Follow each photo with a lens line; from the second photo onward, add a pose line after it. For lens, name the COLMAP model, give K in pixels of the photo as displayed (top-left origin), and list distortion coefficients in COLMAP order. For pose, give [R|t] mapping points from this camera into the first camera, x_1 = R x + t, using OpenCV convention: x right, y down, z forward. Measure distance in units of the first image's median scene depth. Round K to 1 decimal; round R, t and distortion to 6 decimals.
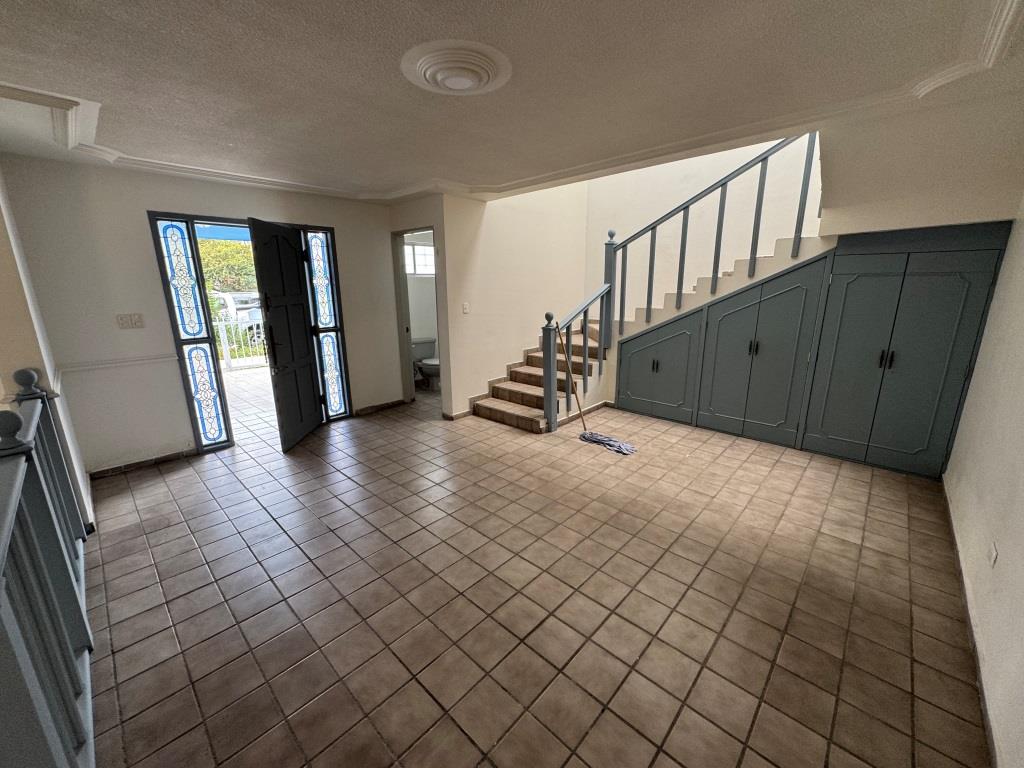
lens RADIAL K [[407.7, 0, 512.0], [0, 407.7, 384.0], [0, 0, 1]] dist [-0.000810, -0.000400]
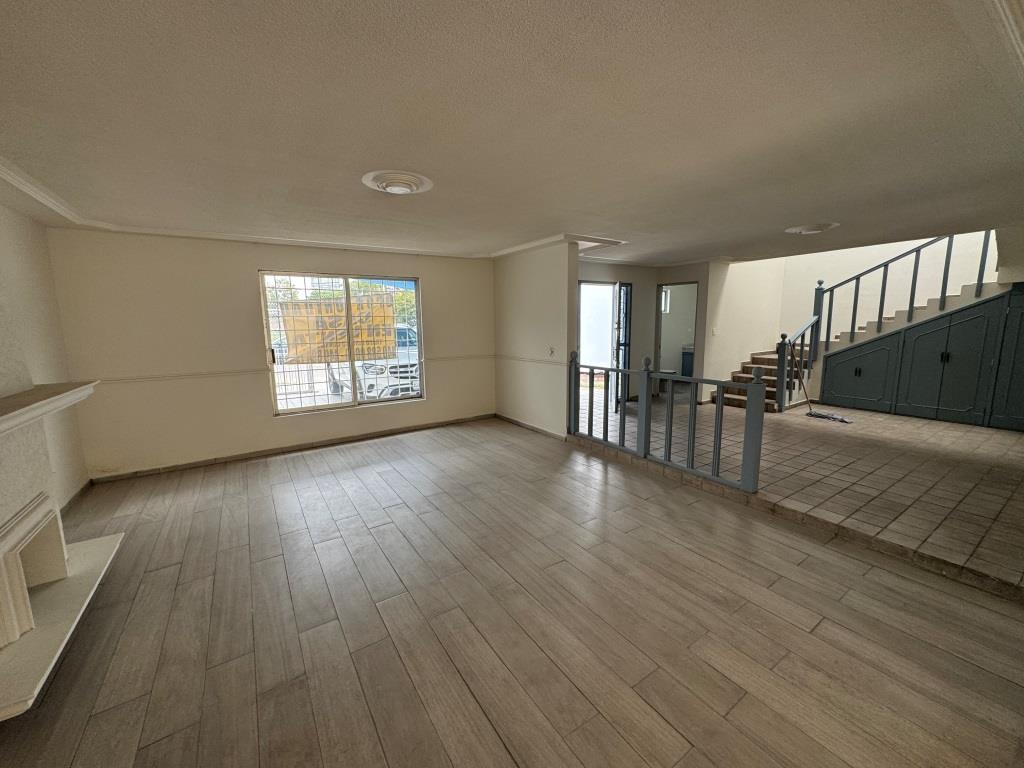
lens RADIAL K [[407.7, 0, 512.0], [0, 407.7, 384.0], [0, 0, 1]] dist [-0.000810, -0.000400]
pose [[0.972649, 0.030412, -0.230282, -0.499947], [-0.050424, 0.995395, -0.081519, 0.176050], [0.226742, 0.090901, 0.969704, -0.656622]]
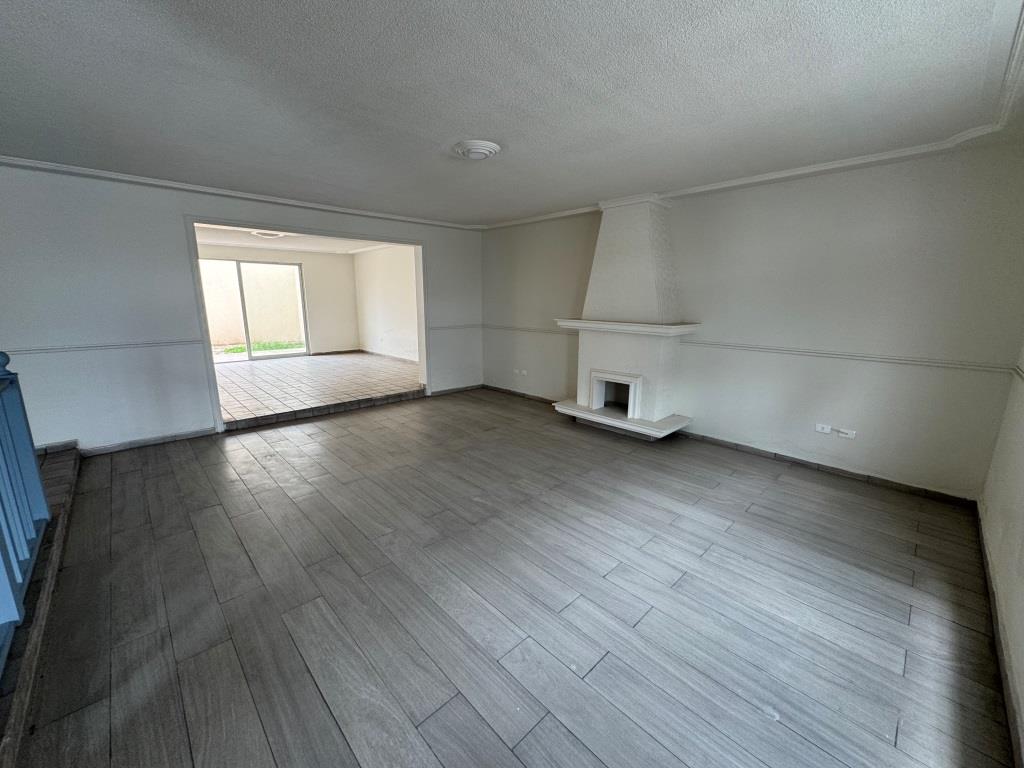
lens RADIAL K [[407.7, 0, 512.0], [0, 407.7, 384.0], [0, 0, 1]] dist [-0.000810, -0.000400]
pose [[-0.998663, -0.008100, 0.051052, -0.913401], [0.014967, 0.900023, 0.435584, -0.116675], [-0.049476, 0.435766, -0.898699, 0.614800]]
